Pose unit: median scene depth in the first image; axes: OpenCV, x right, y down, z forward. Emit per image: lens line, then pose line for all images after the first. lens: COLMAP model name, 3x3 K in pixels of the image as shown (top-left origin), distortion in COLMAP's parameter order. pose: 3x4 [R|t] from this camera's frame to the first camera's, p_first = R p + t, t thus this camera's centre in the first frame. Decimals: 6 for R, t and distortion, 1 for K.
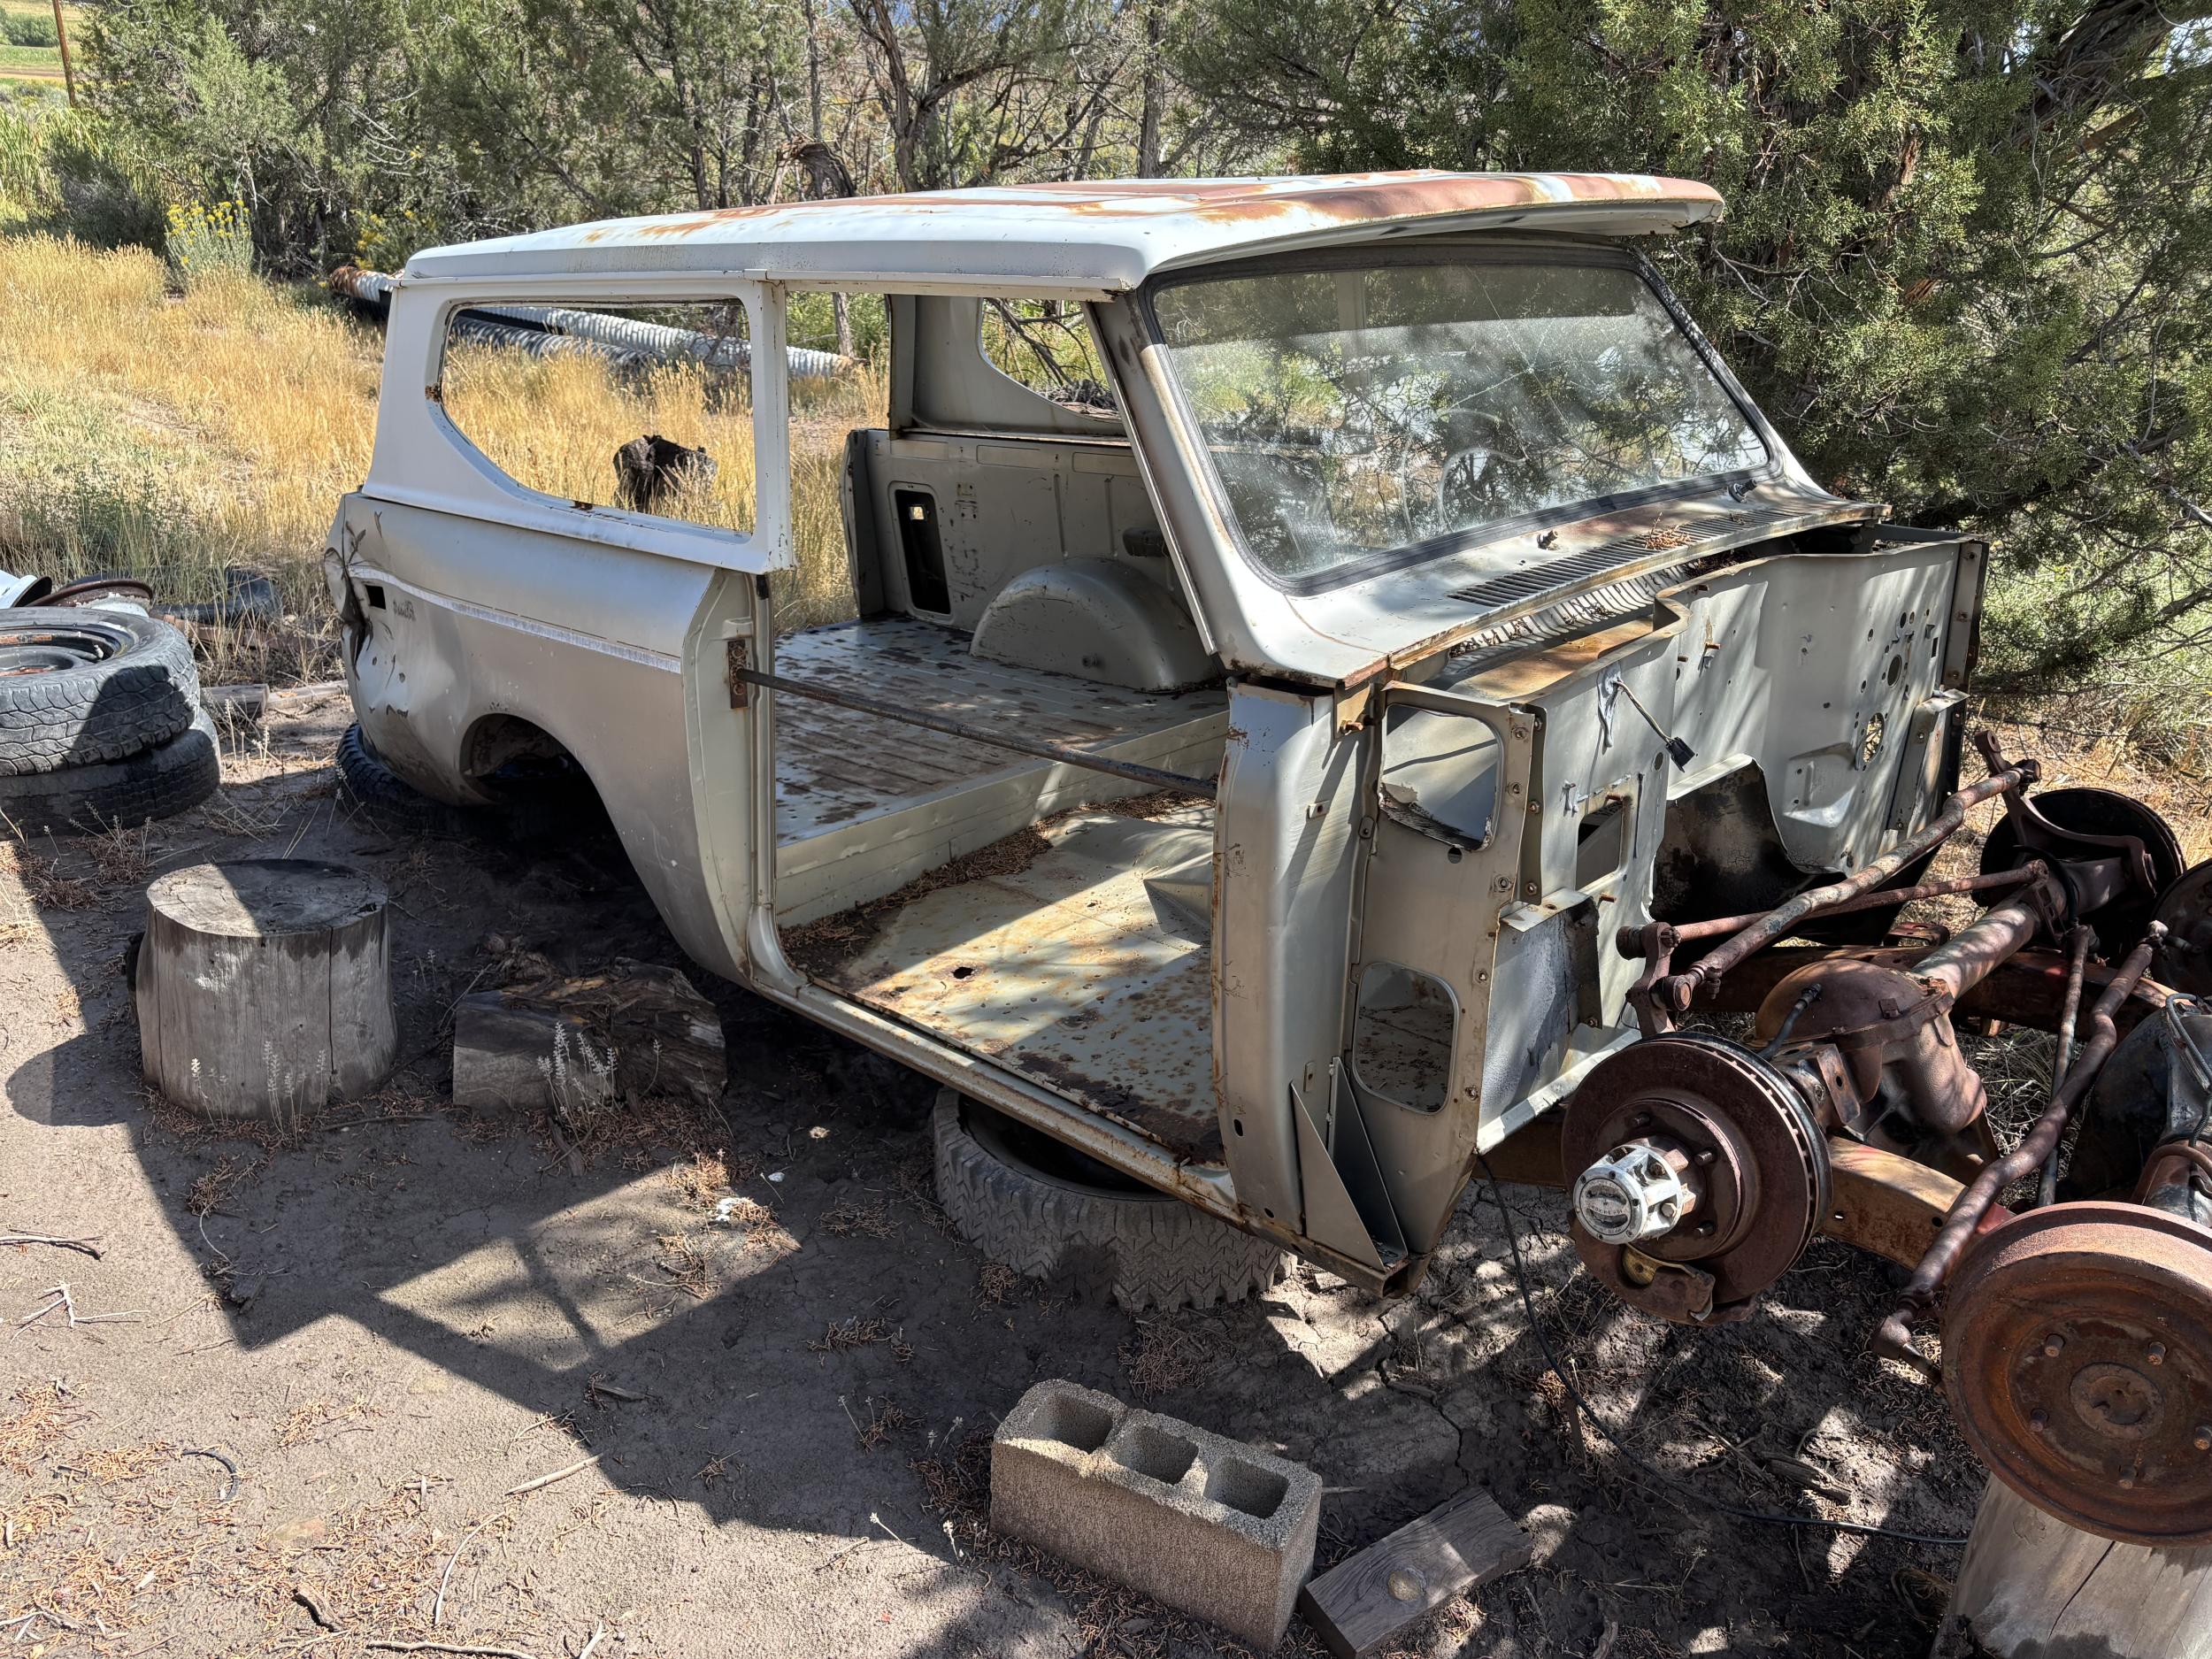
lens RADIAL K [[1577.8, 0, 1106.0], [0, 1577.8, 829.5], [0, 0, 1]] dist [0.003121, 0.002109]
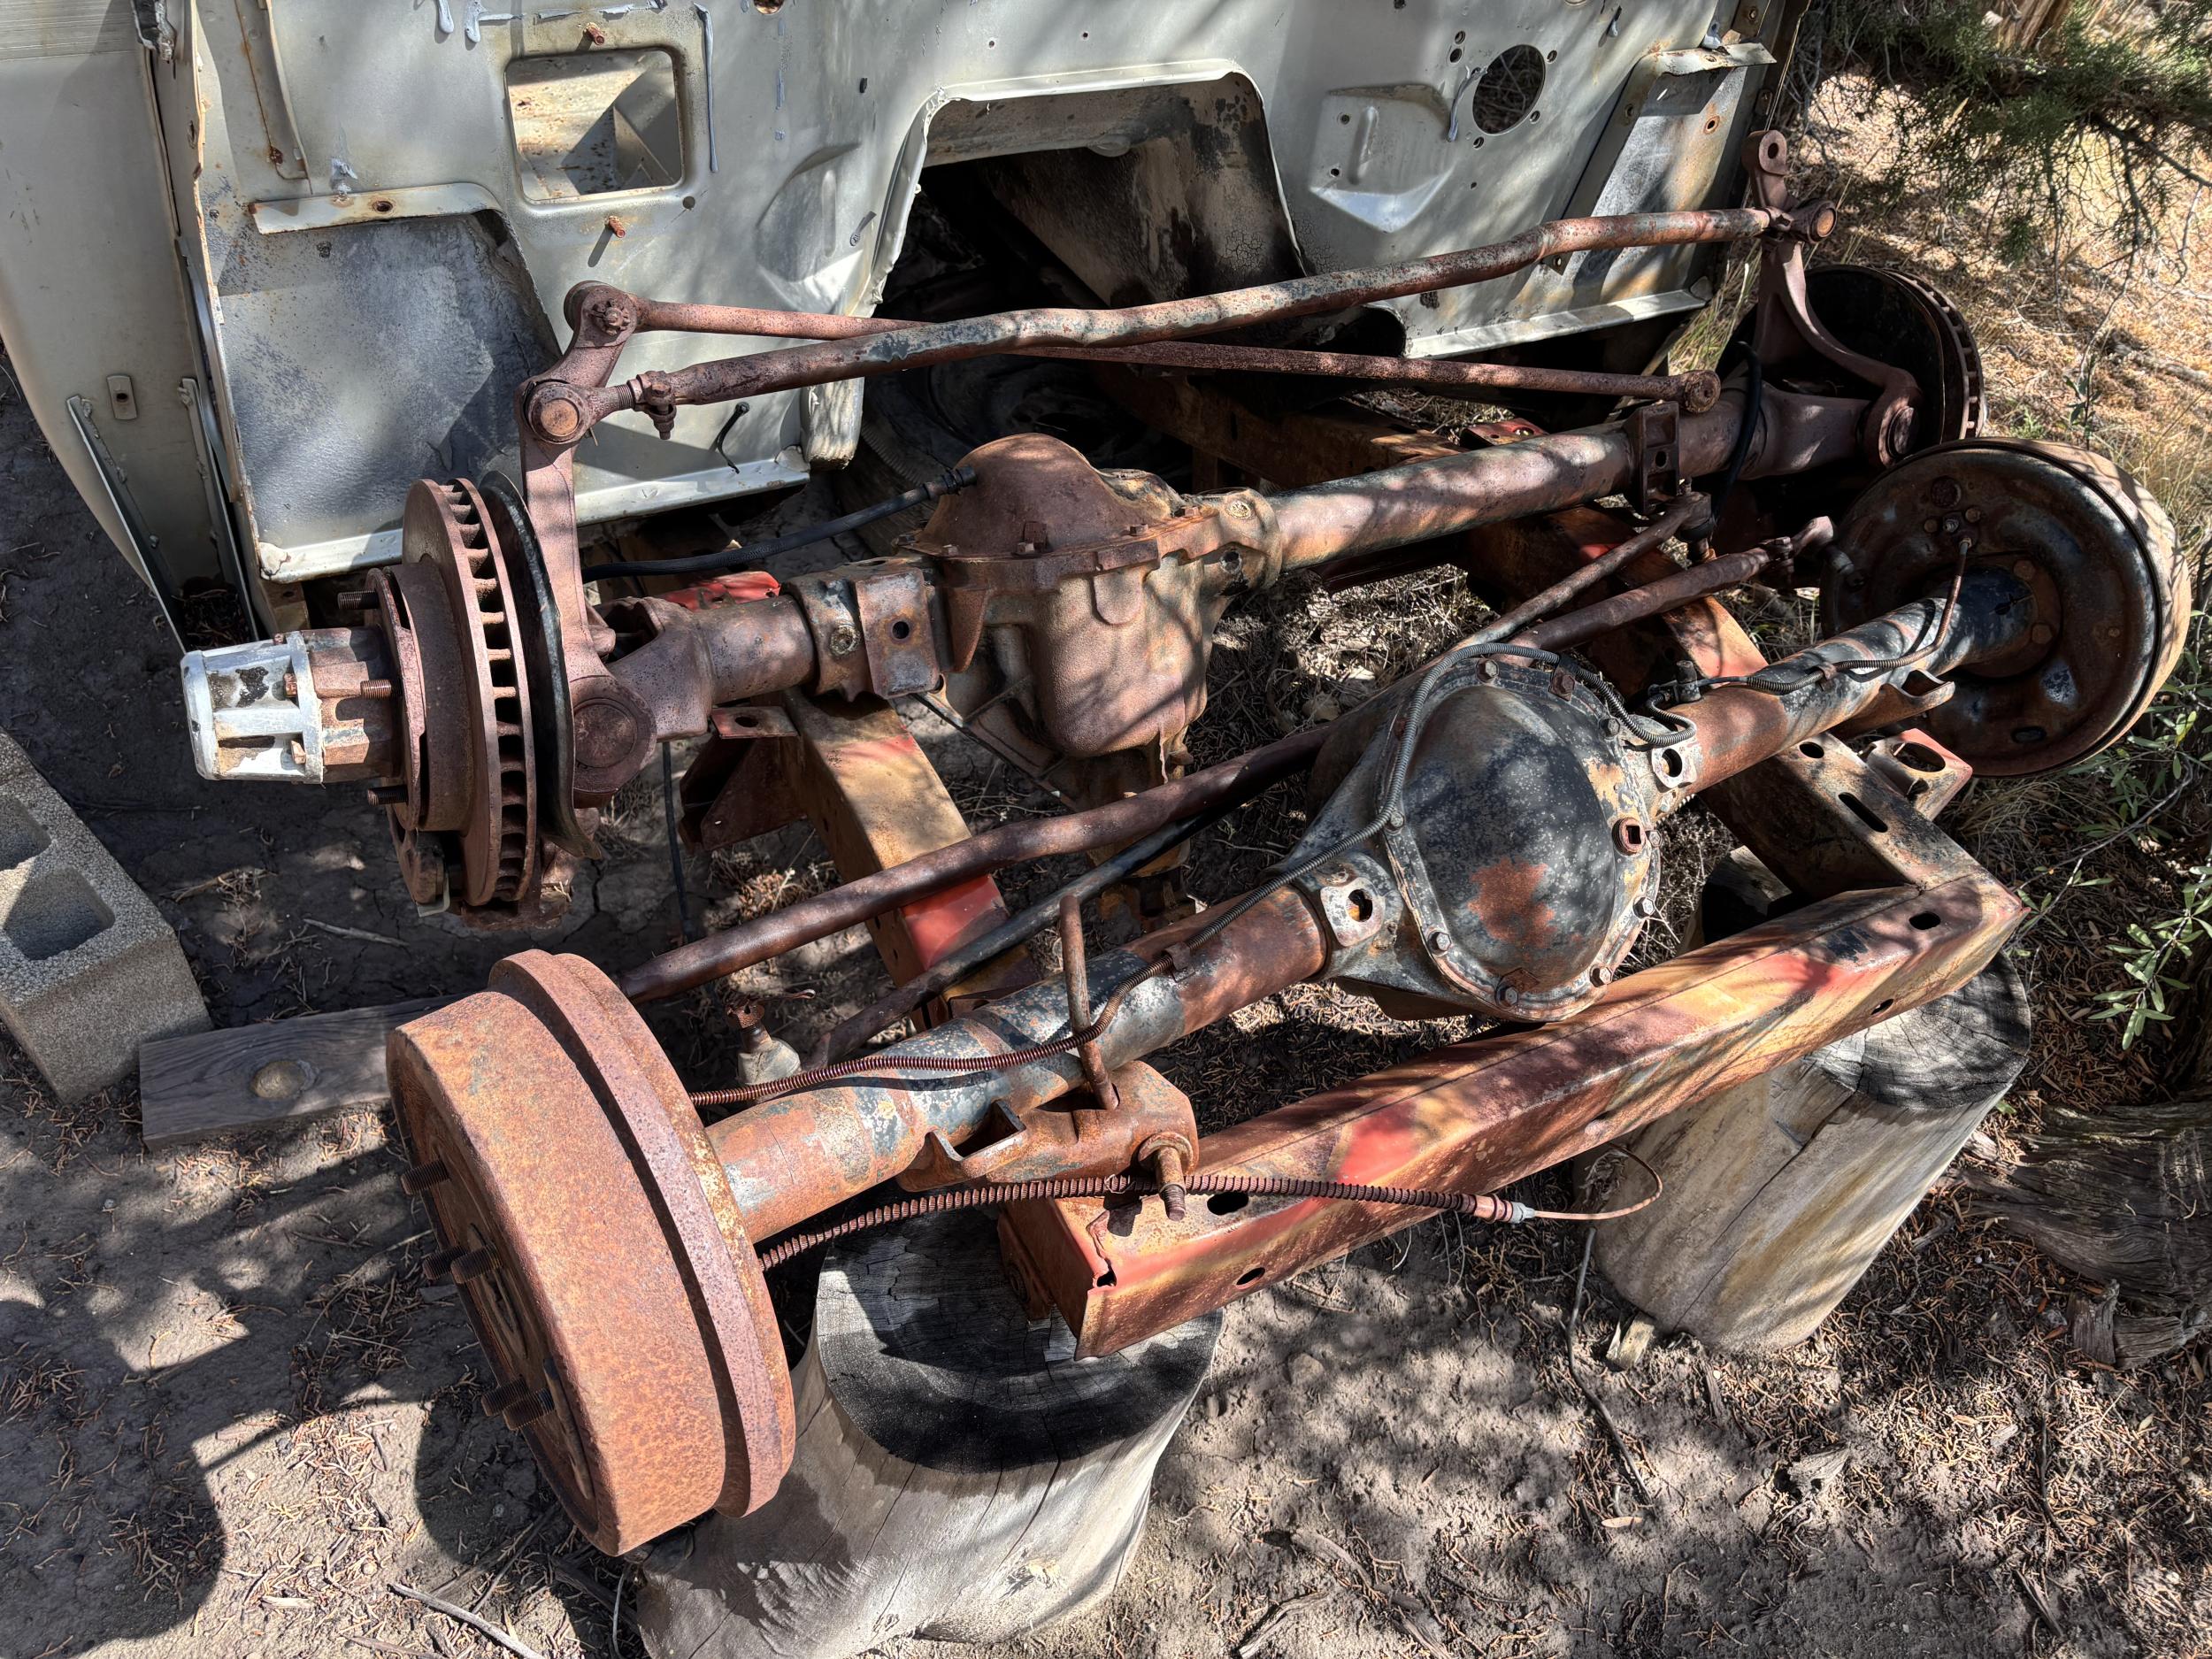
lens RADIAL K [[1671.7, 0, 1106.0], [0, 1671.7, 829.5], [0, 0, 1]] dist [0.053606, -0.000809]
pose [[0.957324, 0.280951, -0.067804, 0.593071], [-0.225476, 0.872775, 0.432925, -0.073181], [0.180809, -0.399161, 0.898876, 0.381414]]
